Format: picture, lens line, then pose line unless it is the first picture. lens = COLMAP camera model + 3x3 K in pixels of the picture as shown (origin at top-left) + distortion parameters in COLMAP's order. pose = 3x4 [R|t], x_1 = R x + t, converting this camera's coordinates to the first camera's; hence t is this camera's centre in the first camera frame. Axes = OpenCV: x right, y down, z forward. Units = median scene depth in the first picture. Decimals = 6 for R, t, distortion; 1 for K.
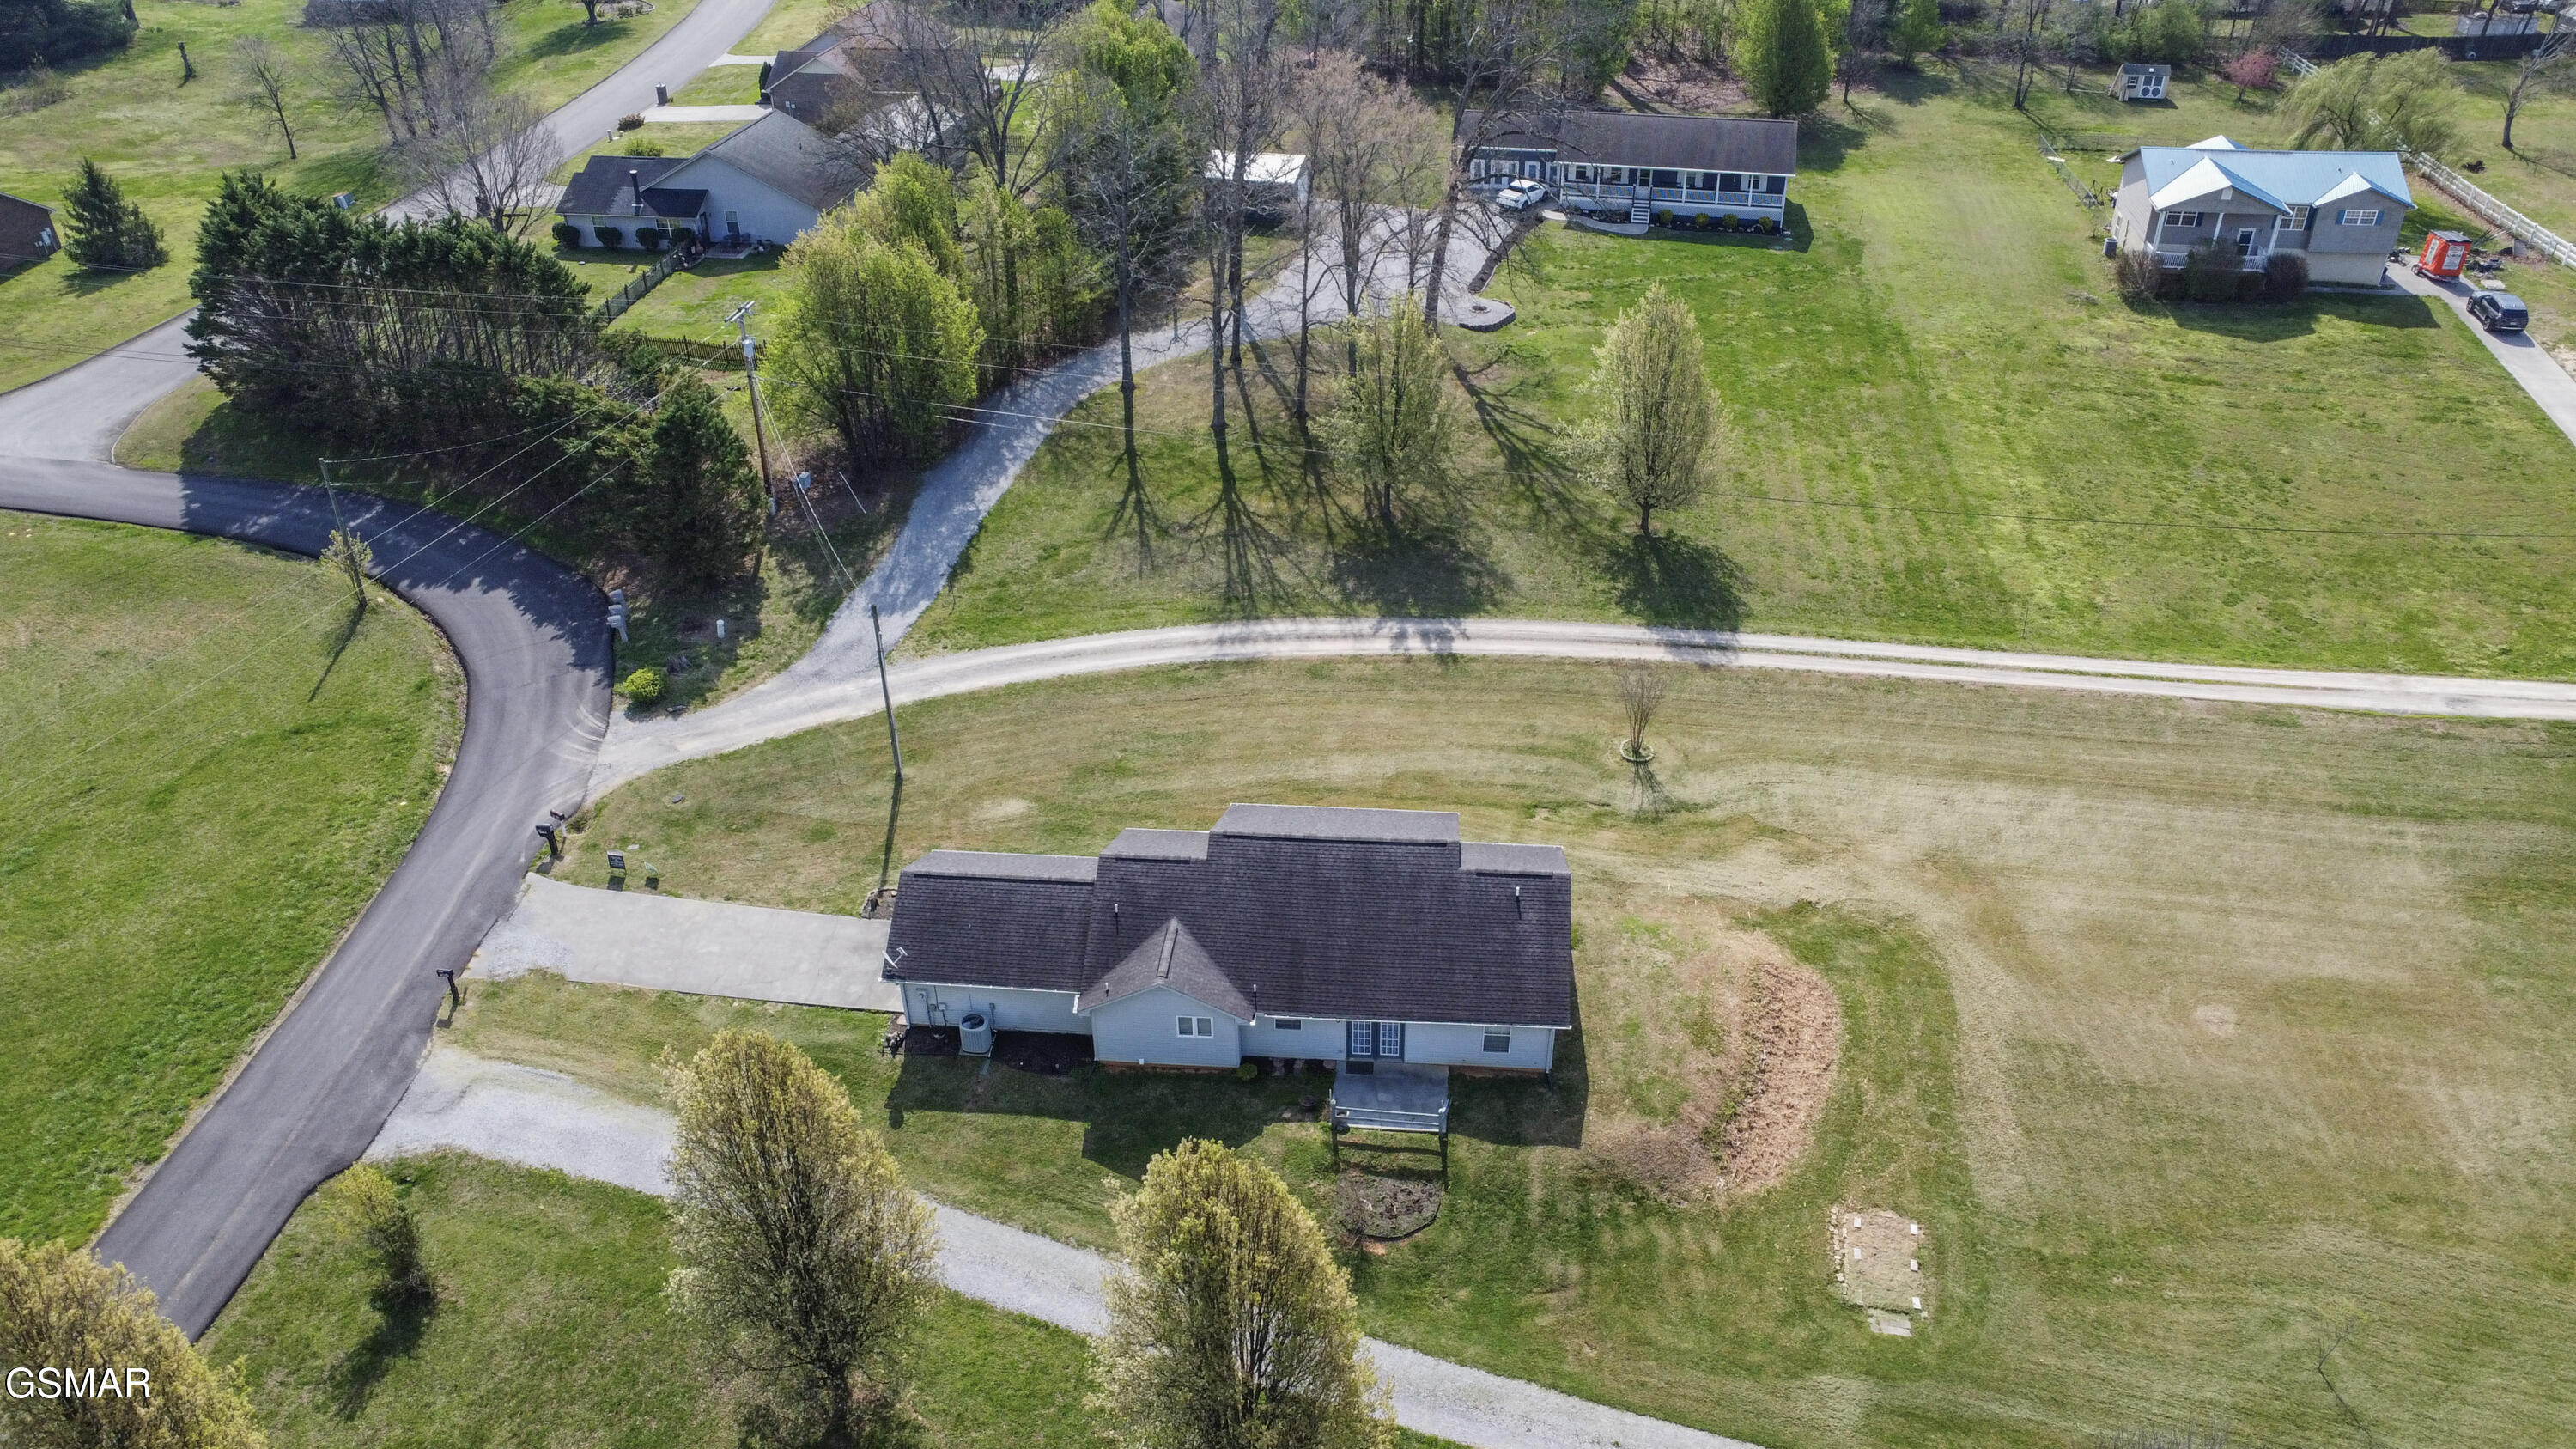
lens RADIAL K [[1918.3, 0, 1274.6], [0, 1918.3, 739.1], [0, 0, 1]] dist [-0.143902, 0.219057]
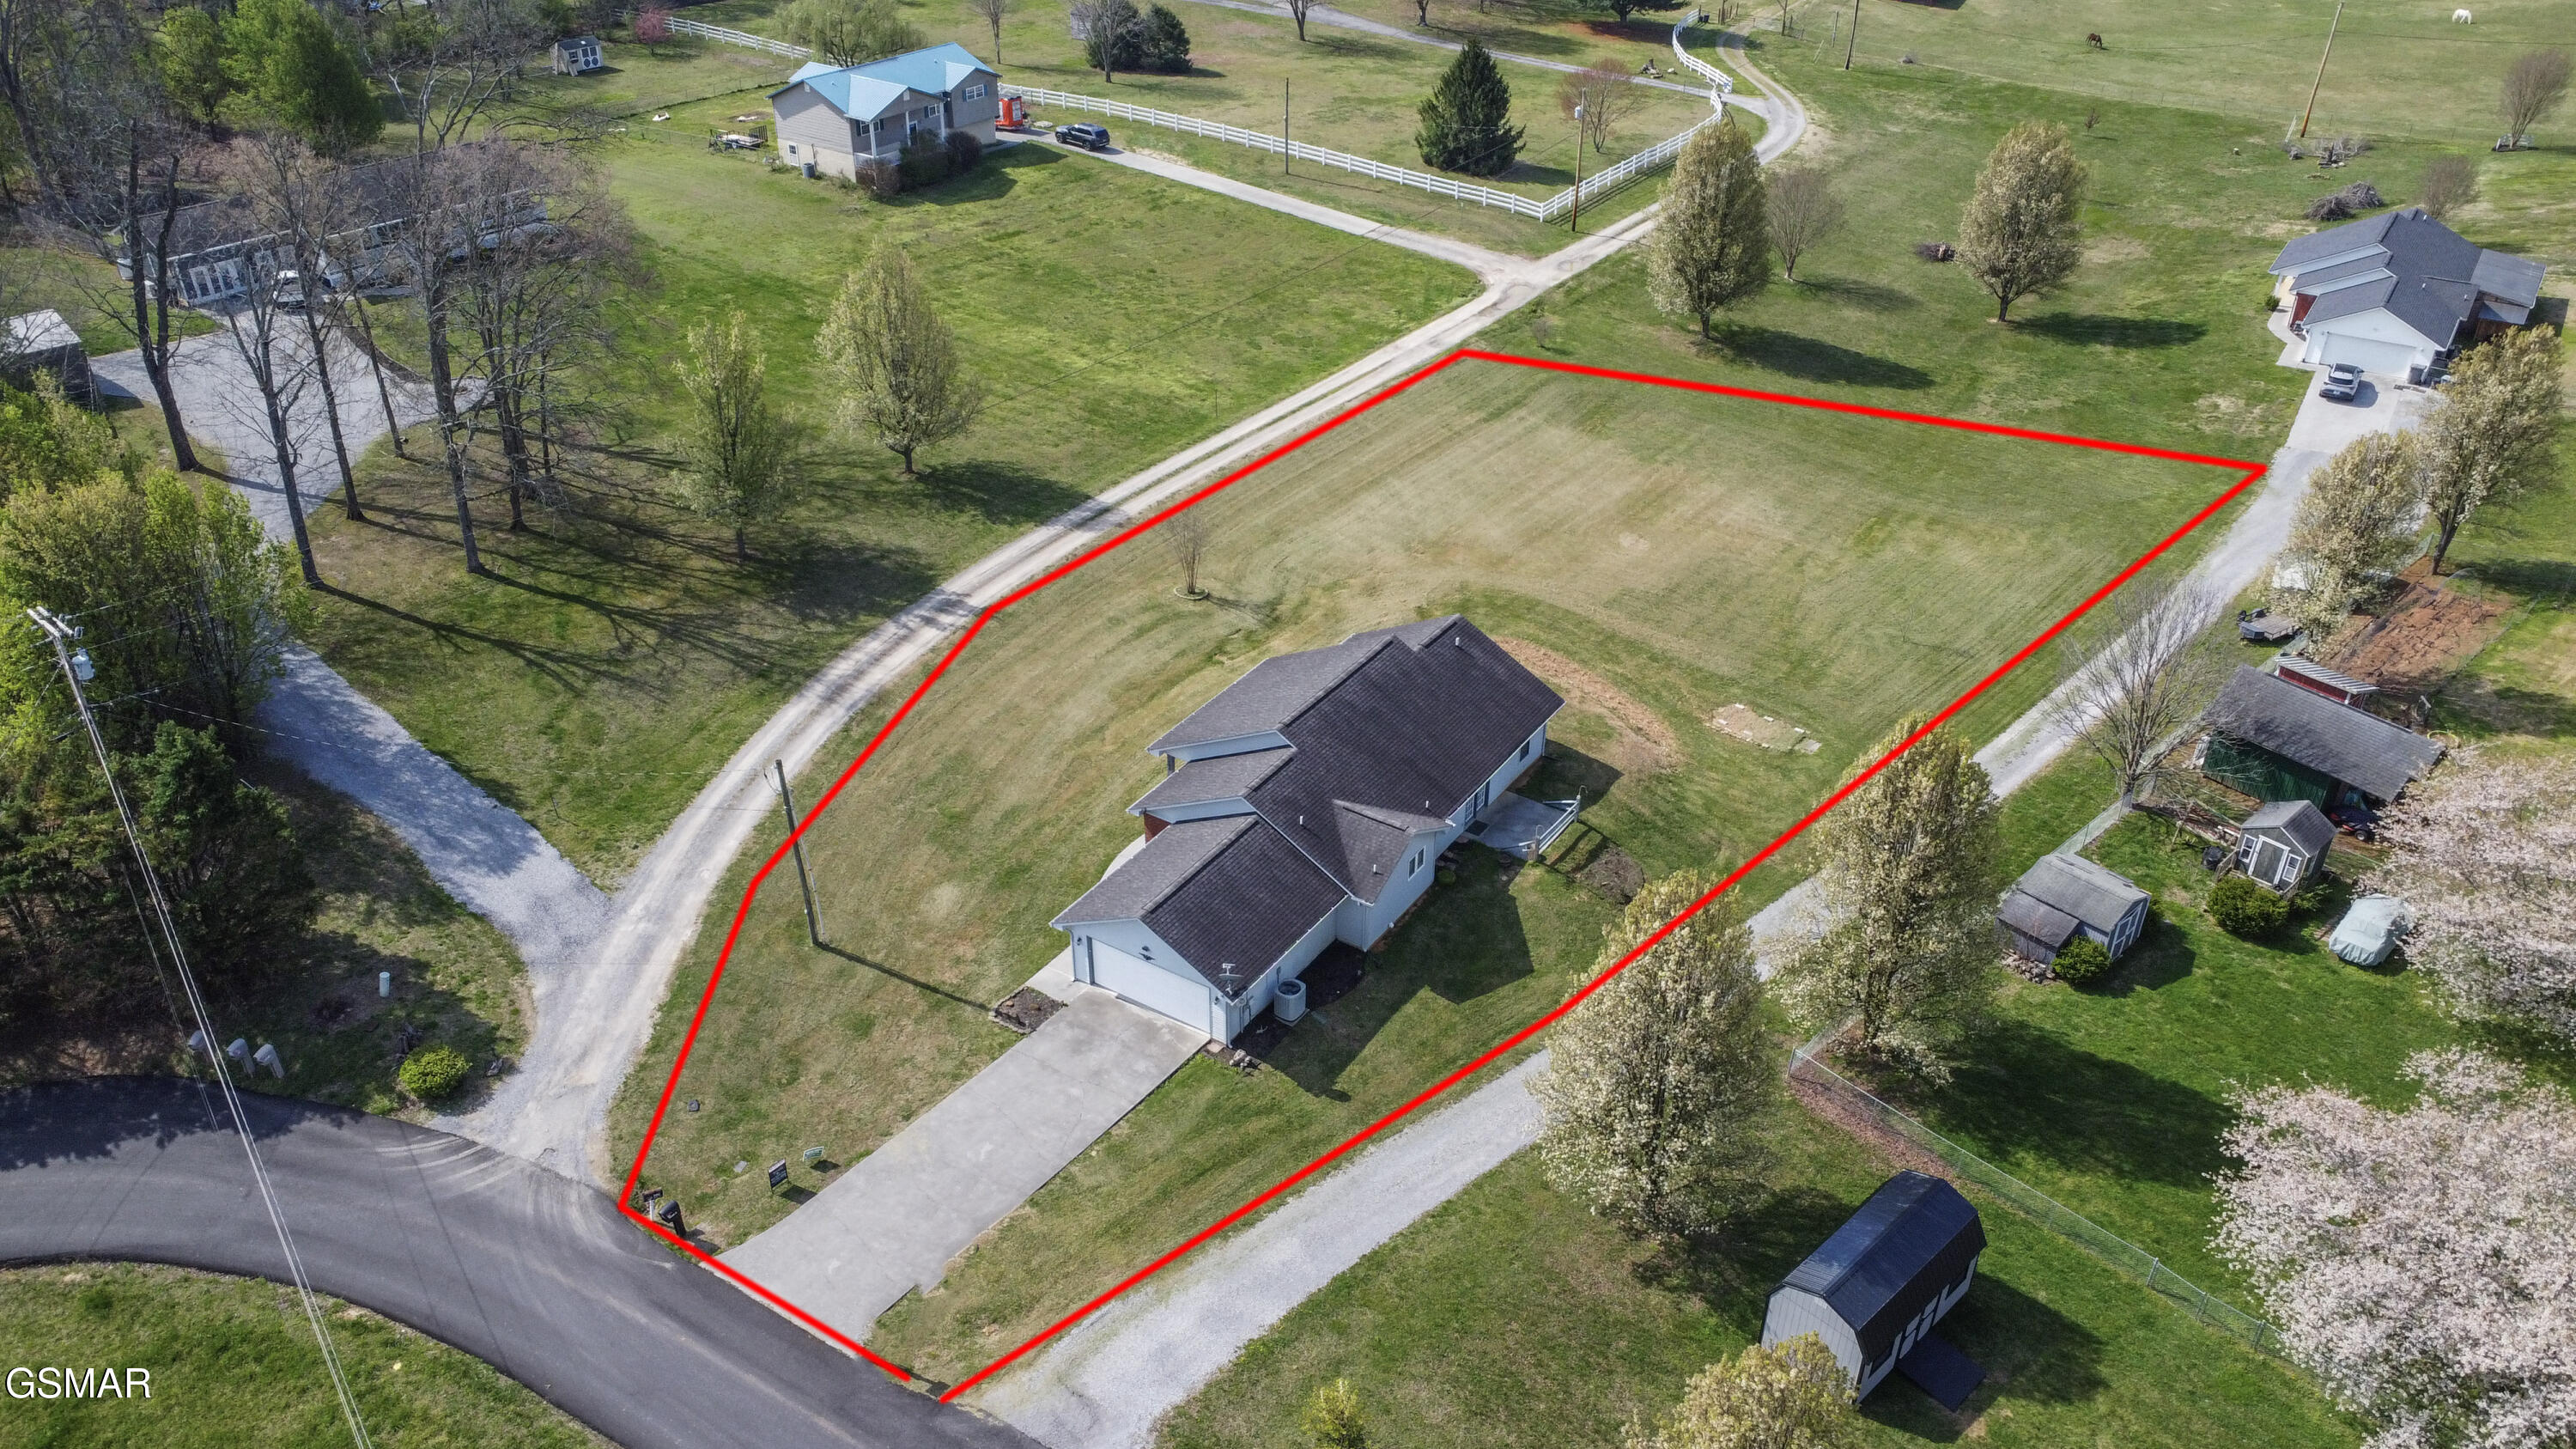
lens RADIAL K [[1932.9, 0, 1288.0], [0, 1932.9, 724.5], [0, 0, 1]] dist [-0.193501, 0.327083]
pose [[0.465212, -0.451182, 0.761586, -0.621585], [0.463753, 0.857059, 0.224460, -0.141606], [-0.753996, 0.248766, 0.607951, 0.253357]]
